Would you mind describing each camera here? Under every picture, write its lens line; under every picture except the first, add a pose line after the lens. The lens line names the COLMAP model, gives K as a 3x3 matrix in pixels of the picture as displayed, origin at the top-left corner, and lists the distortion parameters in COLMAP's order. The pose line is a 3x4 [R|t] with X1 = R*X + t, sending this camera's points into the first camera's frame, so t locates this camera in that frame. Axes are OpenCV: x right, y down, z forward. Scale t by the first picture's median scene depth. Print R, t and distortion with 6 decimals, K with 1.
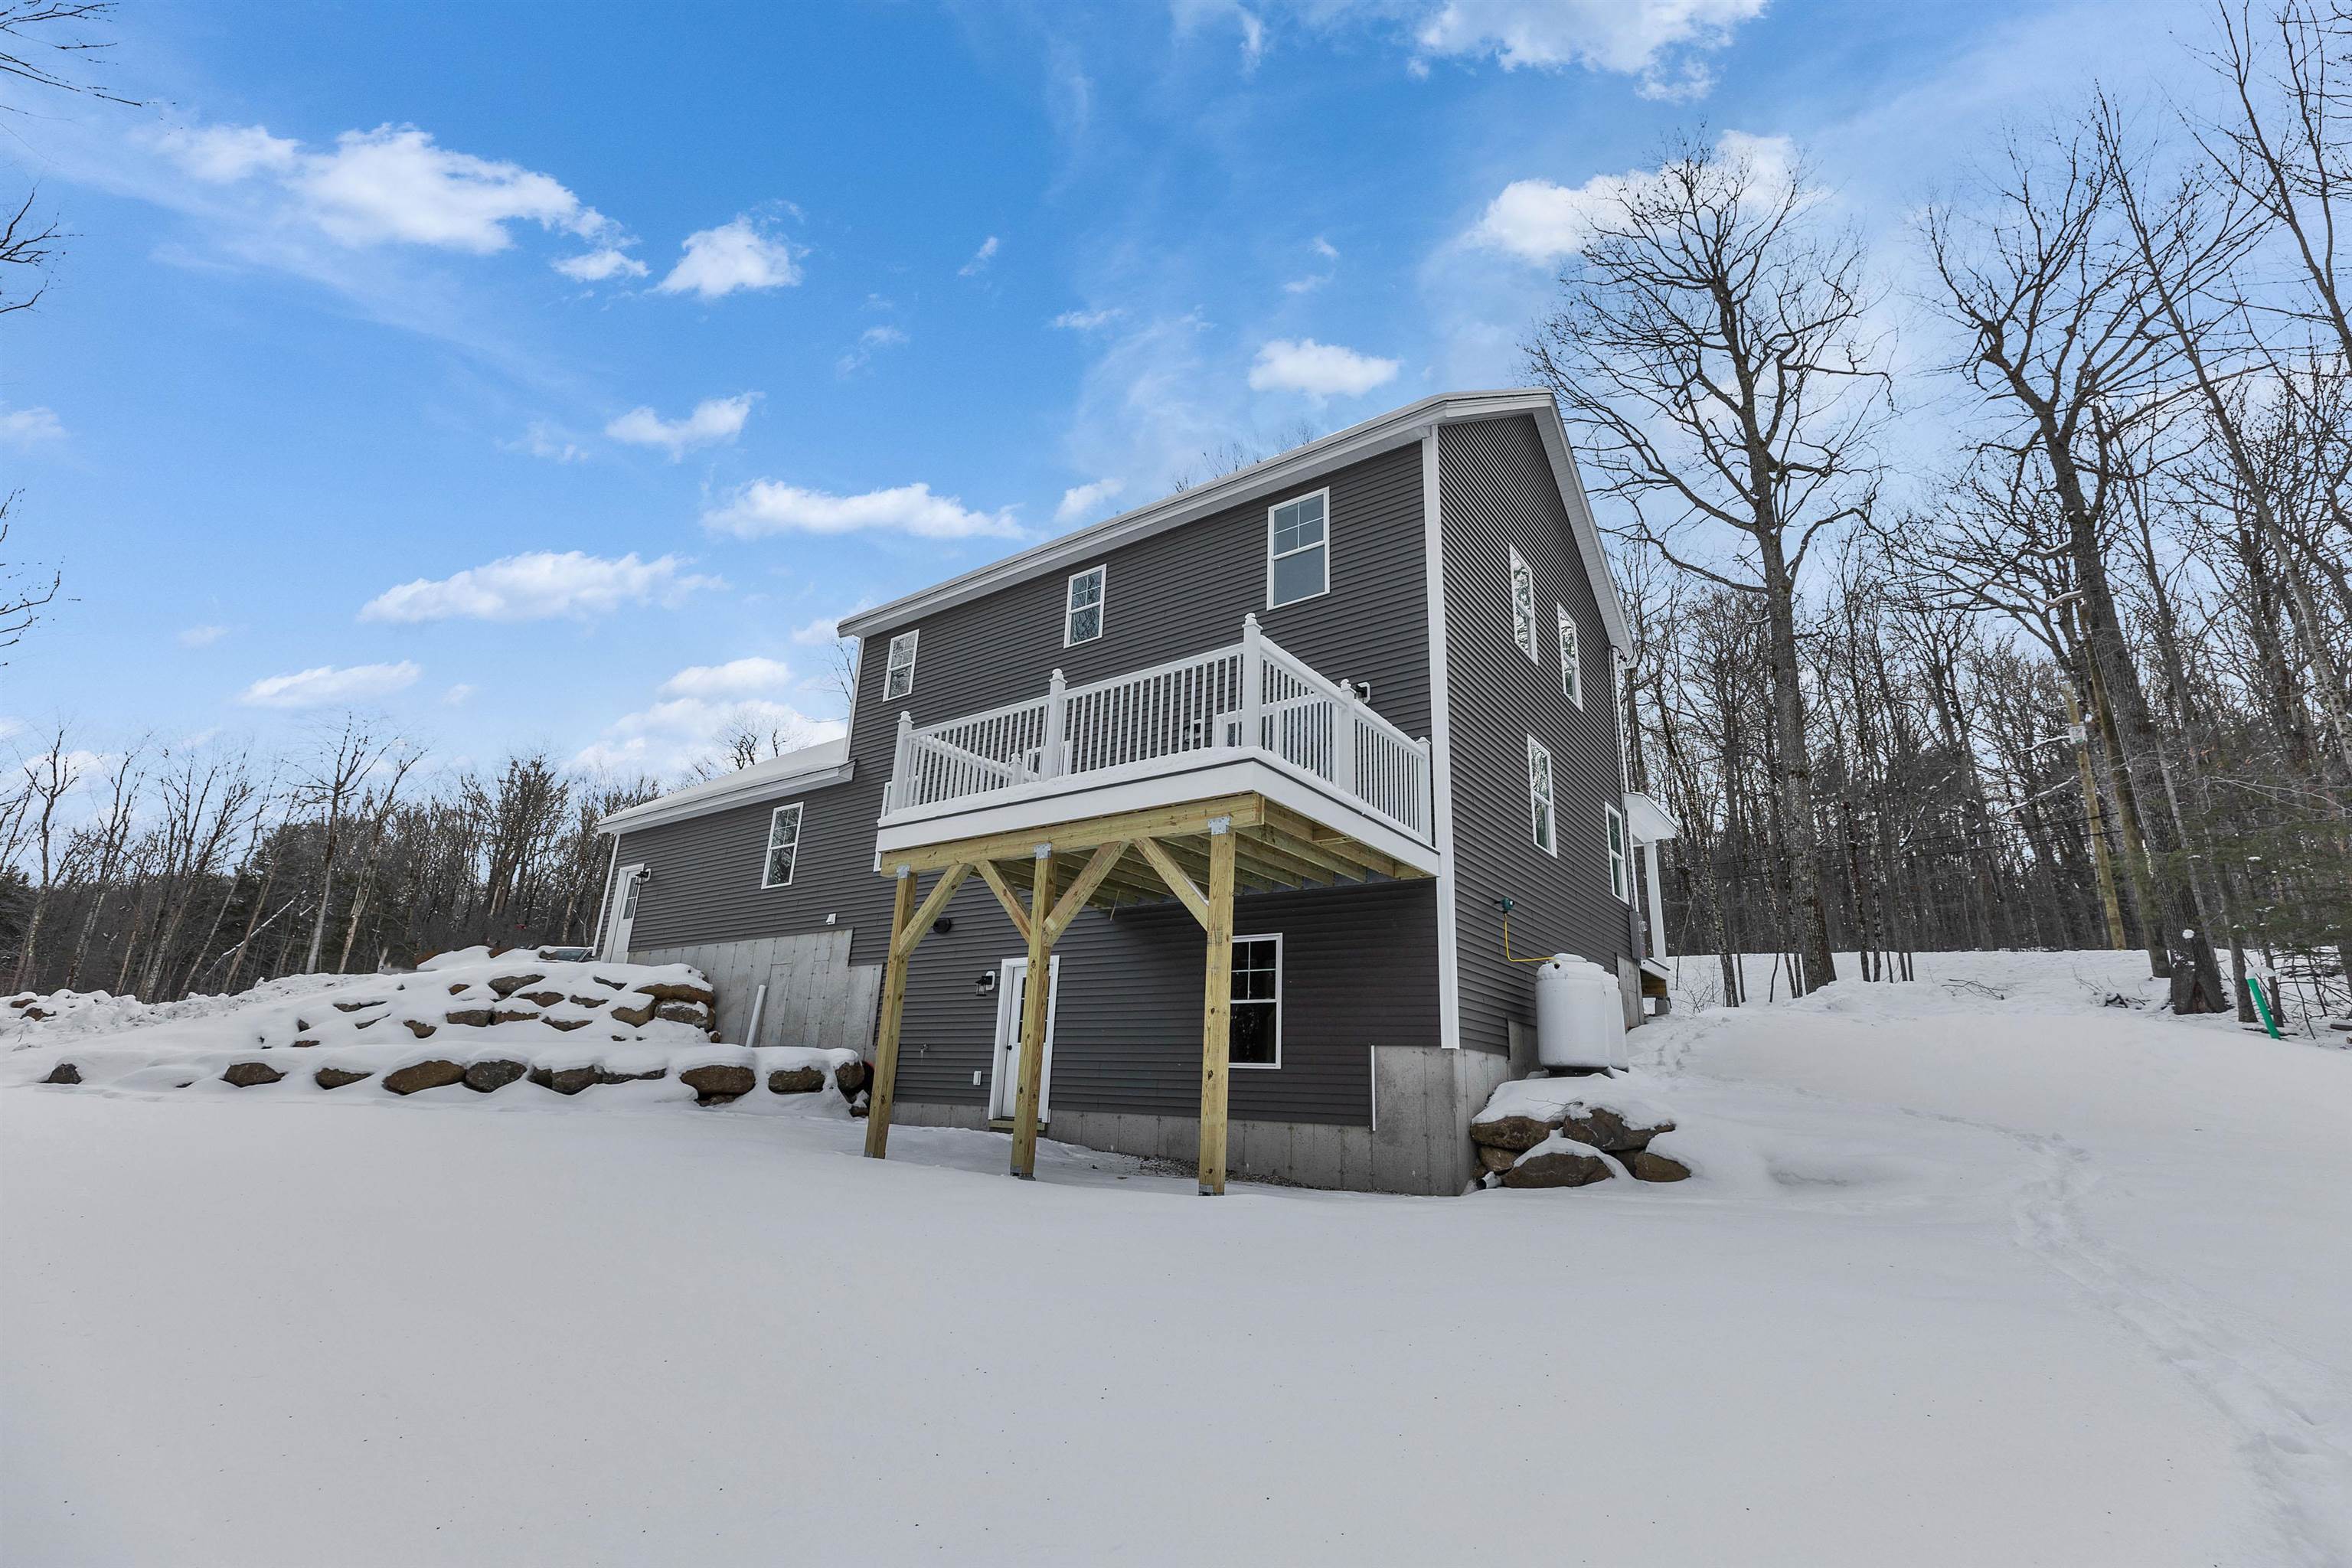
lens RADIAL K [[1043.9, 0, 1181.1], [0, 1043.9, 785.0], [0, 0, 1]] dist [0.001895, 0.000274]
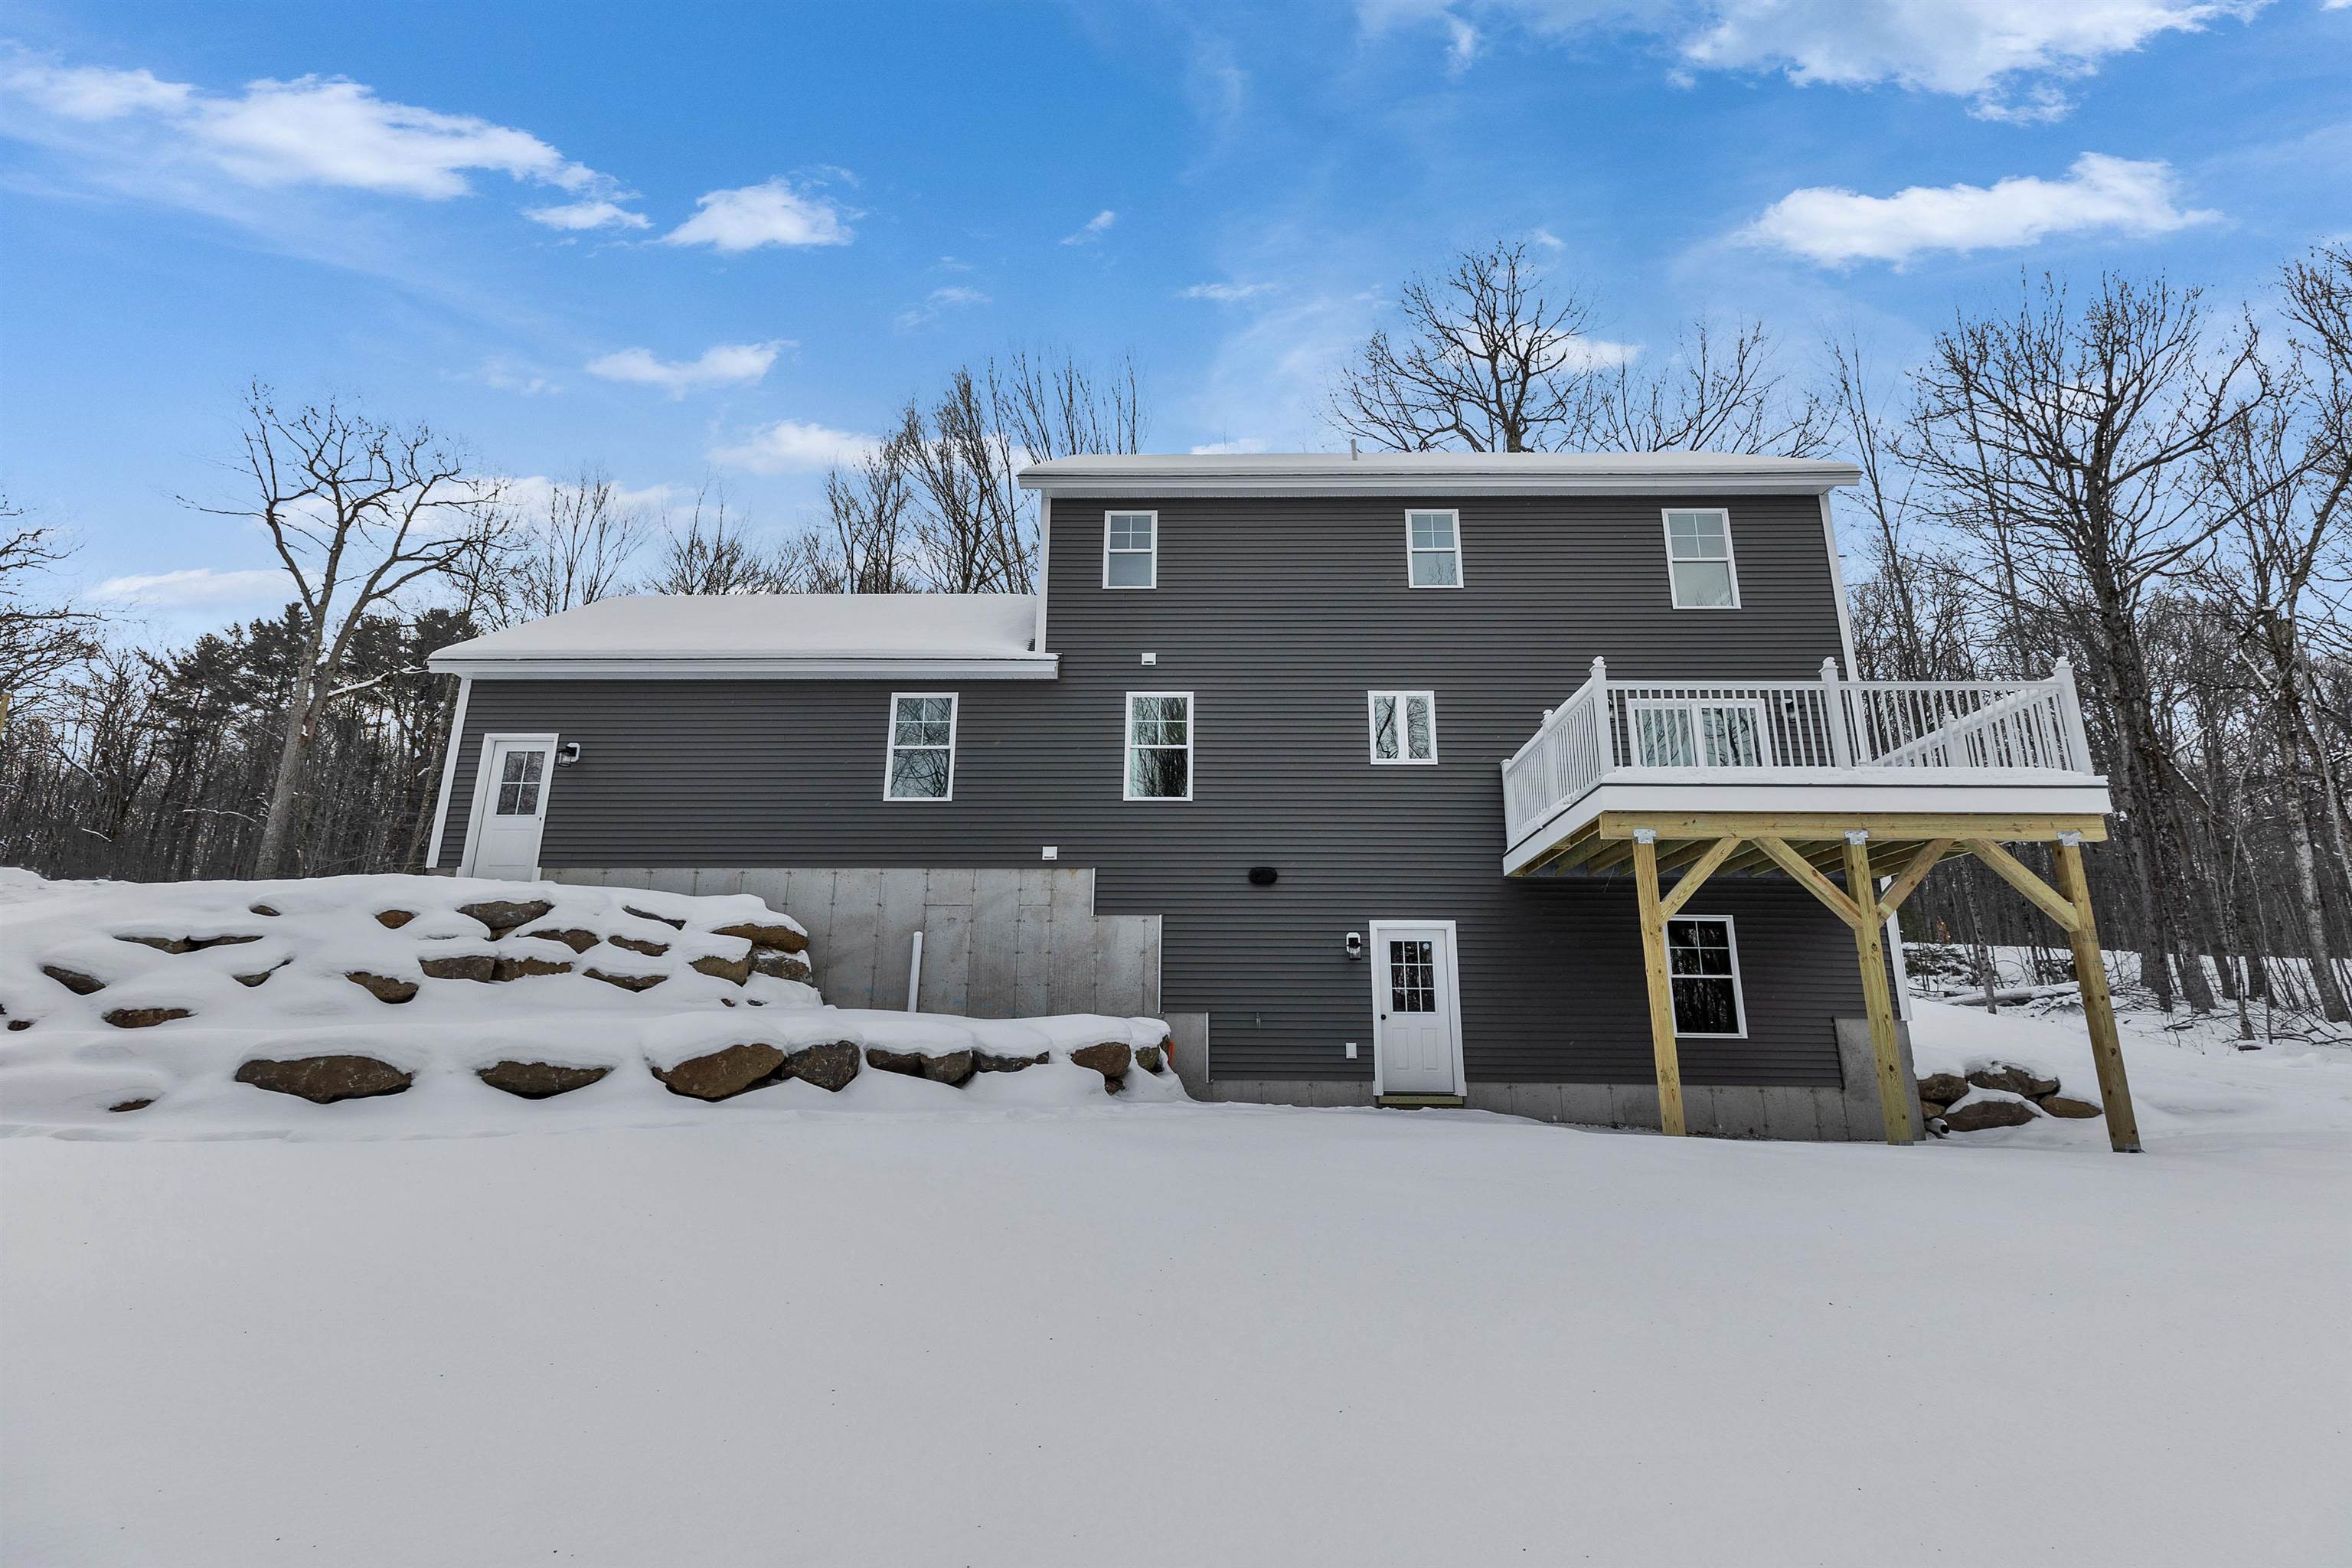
lens RADIAL K [[1078.4, 0, 1177.7], [0, 1078.4, 792.6], [0, 0, 1]] dist [0.007233, 0.000288]
pose [[0.816793, 0.110412, 0.566267, -0.886096], [-0.145177, 0.989268, 0.016516, 0.068357], [-0.558366, -0.095700, 0.824056, 0.344303]]
